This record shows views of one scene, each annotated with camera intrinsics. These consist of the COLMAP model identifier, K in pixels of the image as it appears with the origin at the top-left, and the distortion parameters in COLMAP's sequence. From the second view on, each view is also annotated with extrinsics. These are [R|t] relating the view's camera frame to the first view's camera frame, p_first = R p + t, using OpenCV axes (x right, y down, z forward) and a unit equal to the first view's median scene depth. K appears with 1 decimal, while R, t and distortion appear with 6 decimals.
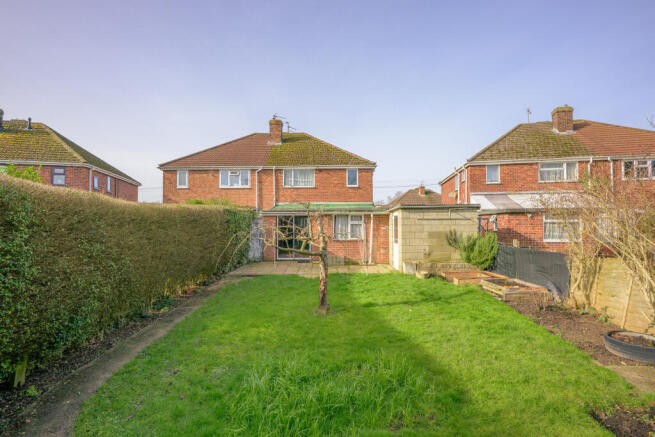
lens RADIAL K [[282.0, 0, 327.7], [0, 282.0, 216.5], [0, 0, 1]] dist [-0.015031, 0.000414]
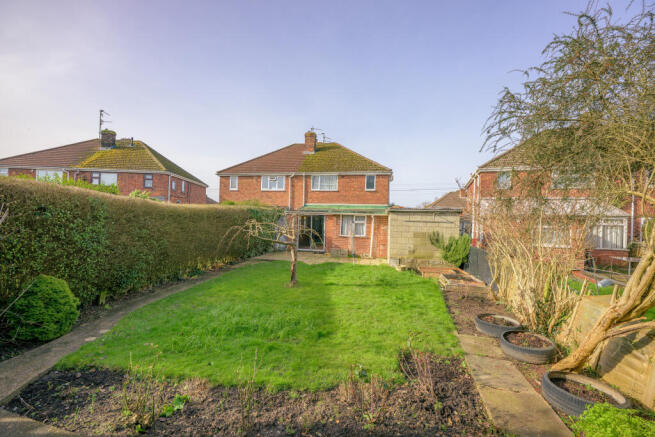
lens RADIAL K [[262.1, 0, 328.1], [0, 262.1, 219.1], [0, 0, 1]] dist [-0.020514, -0.000348]
pose [[0.981497, 0.031064, -0.188941, 0.178904], [-0.027895, 0.999422, 0.019409, -0.008607], [0.189435, -0.013779, 0.981797, -0.106047]]
